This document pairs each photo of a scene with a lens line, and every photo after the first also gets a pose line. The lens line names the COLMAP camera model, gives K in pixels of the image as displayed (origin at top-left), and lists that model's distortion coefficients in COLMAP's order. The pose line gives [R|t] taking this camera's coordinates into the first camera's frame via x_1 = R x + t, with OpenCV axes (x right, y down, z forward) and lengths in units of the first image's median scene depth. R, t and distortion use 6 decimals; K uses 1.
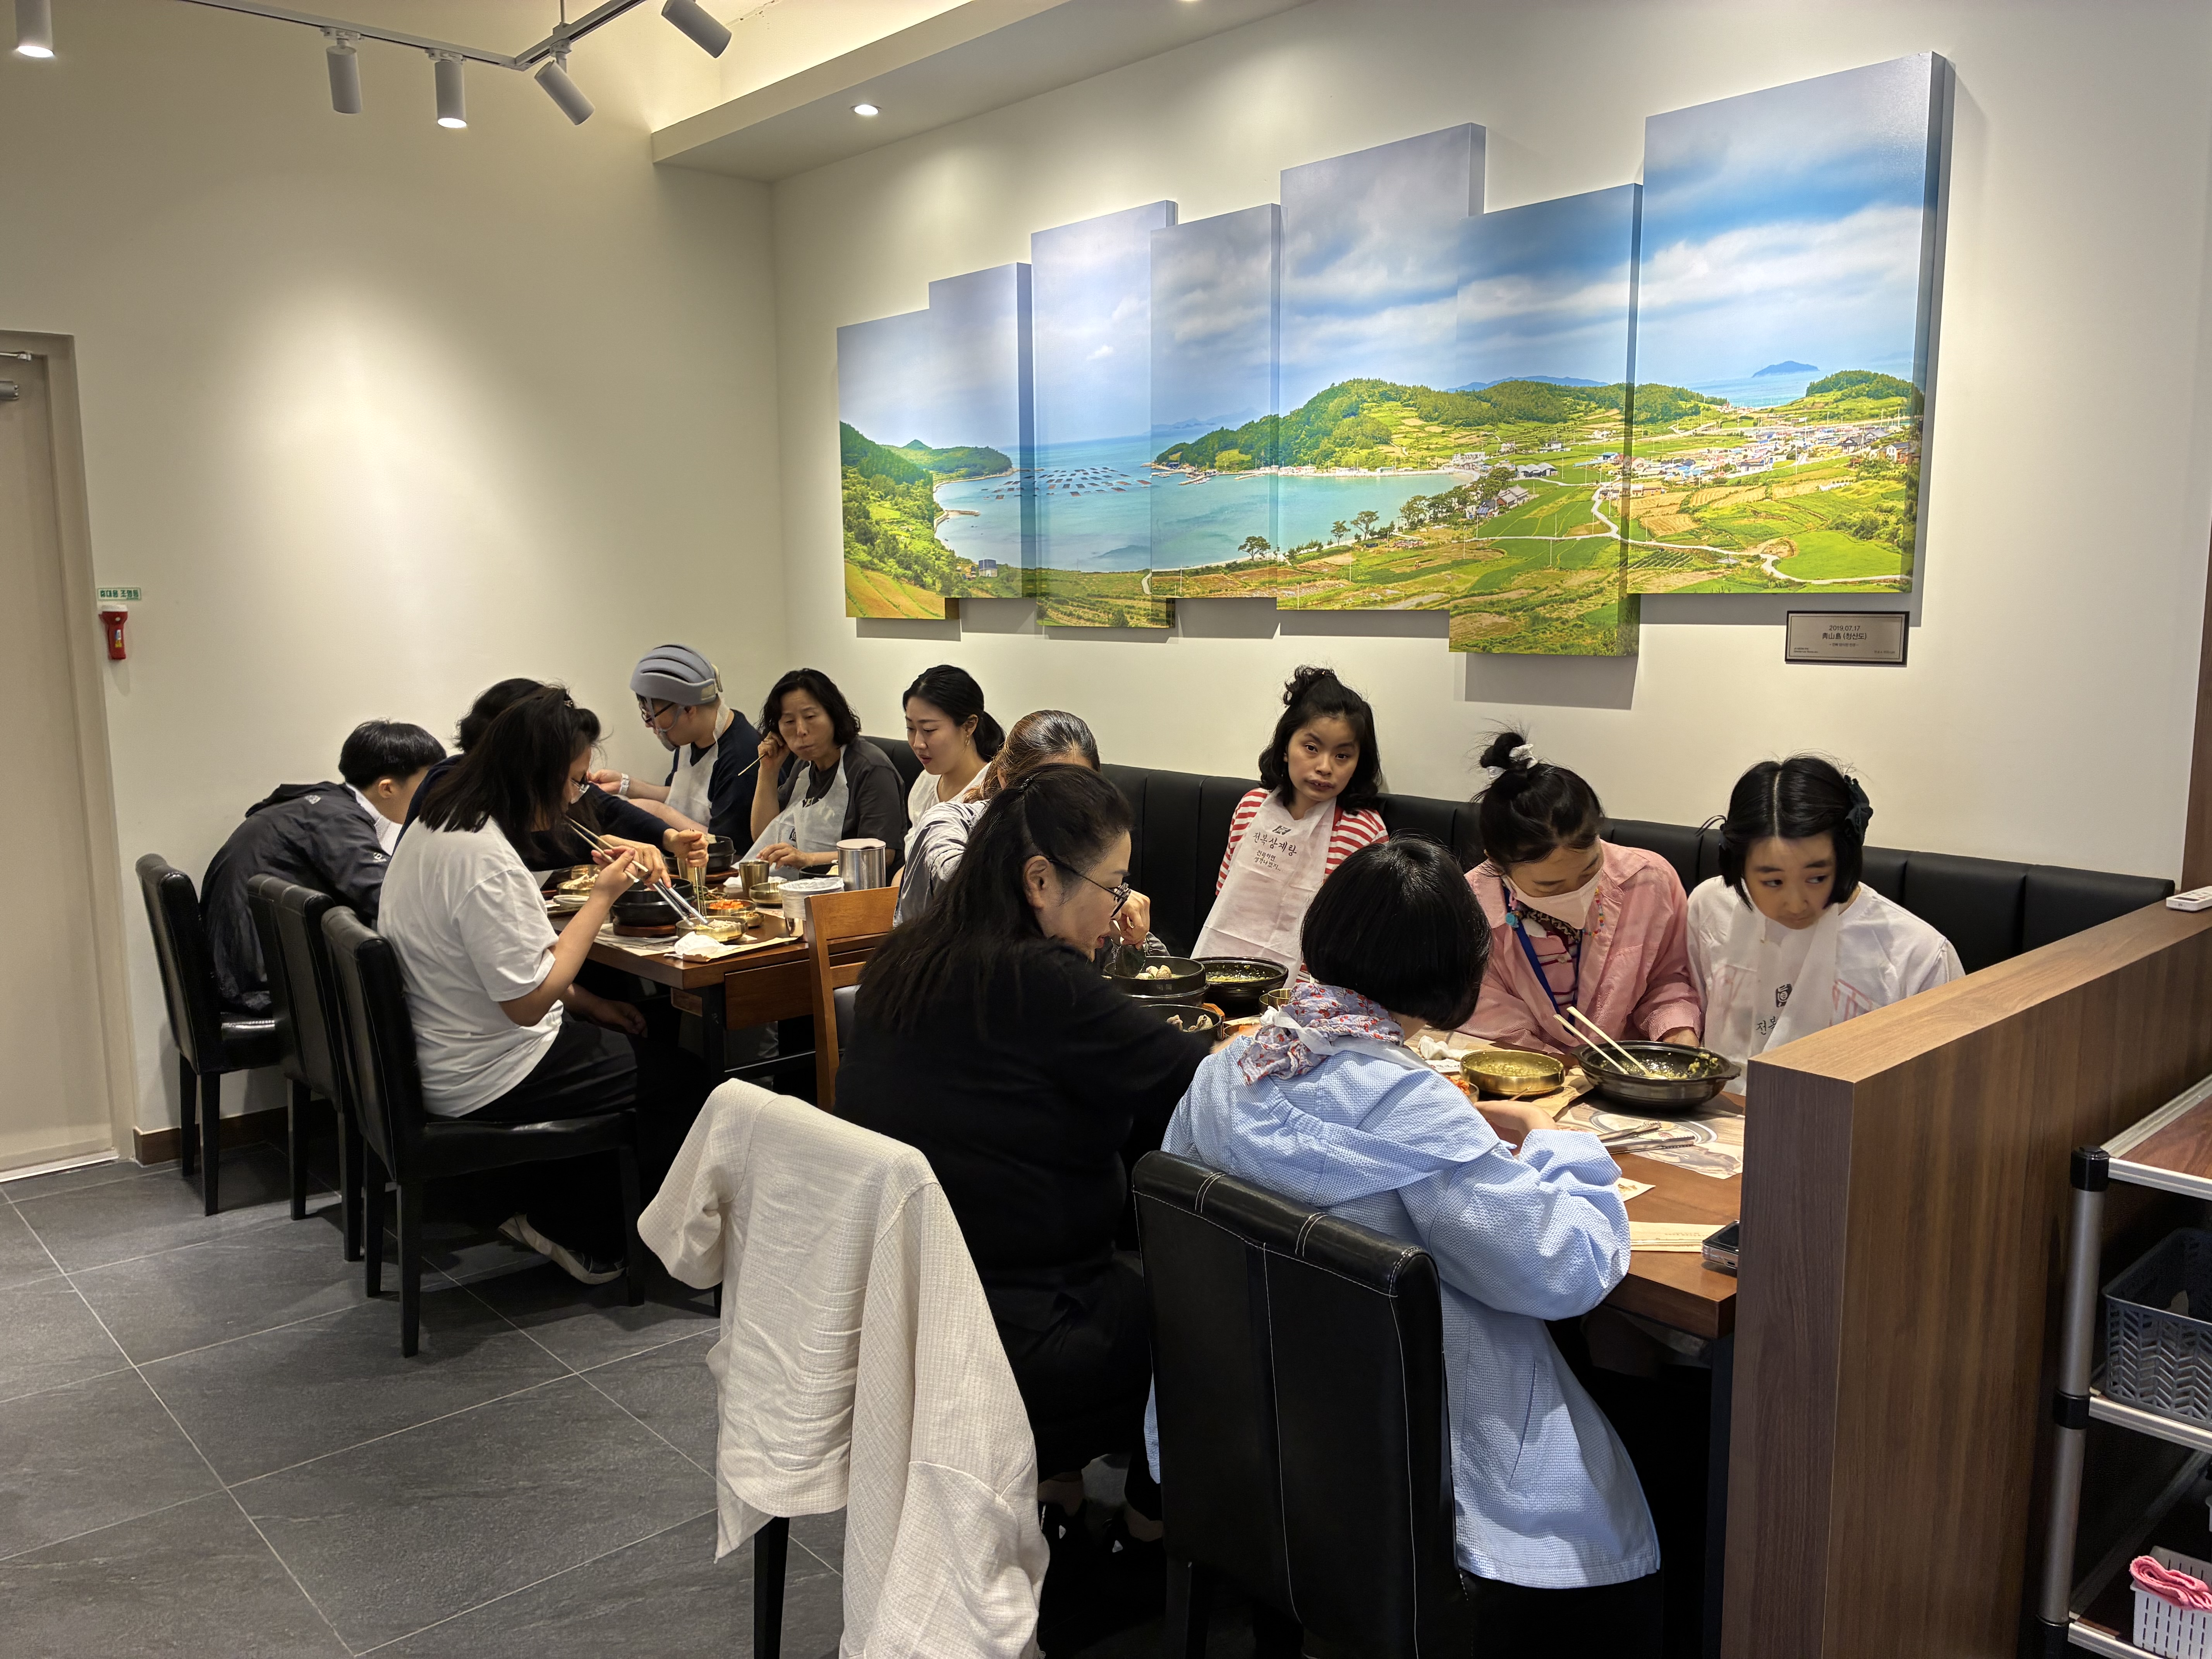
lens RADIAL K [[1672.6, 0, 1106.0], [0, 1672.6, 829.5], [0, 0, 1]] dist [0.005842, 0.008270]
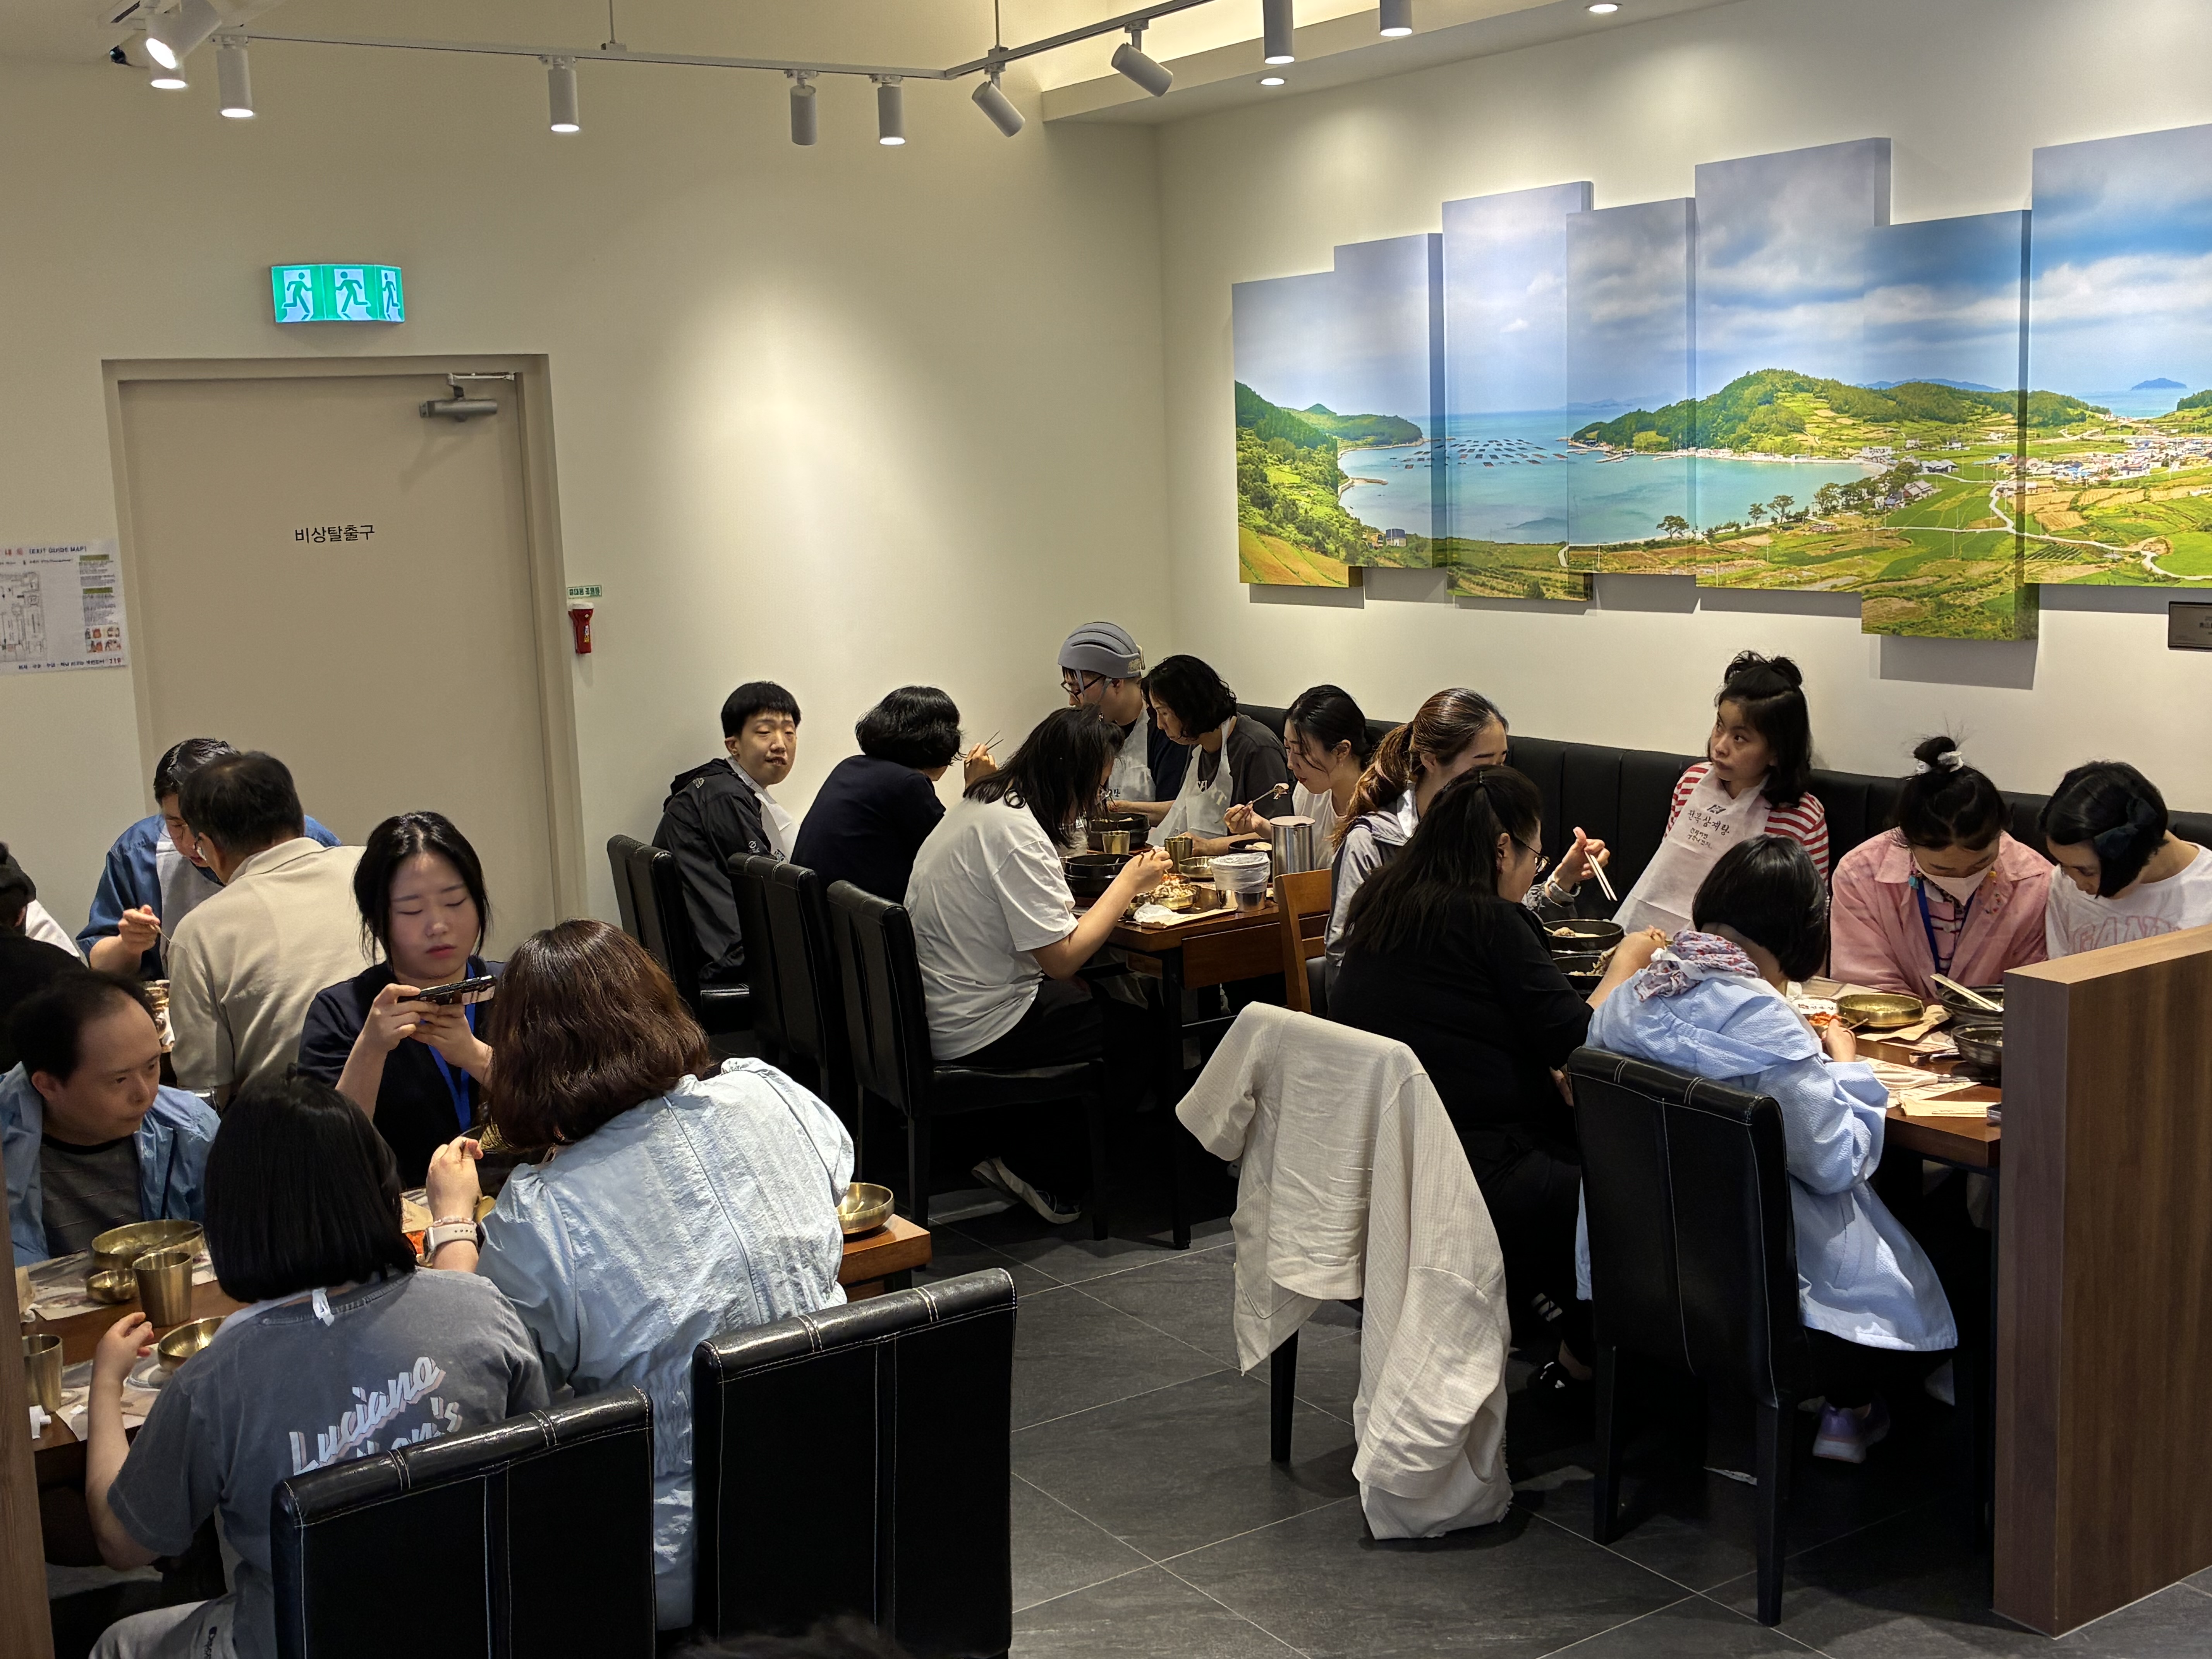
lens RADIAL K [[2415.9, 0, 1106.0], [0, 2415.9, 829.5], [0, 0, 1]] dist [-0.013038, 0.034447]
pose [[0.987853, -0.005889, -0.155282, -0.026223], [0.007874, 0.999895, 0.012168, -0.006072], [0.155194, -0.013243, 0.987795, -0.540321]]
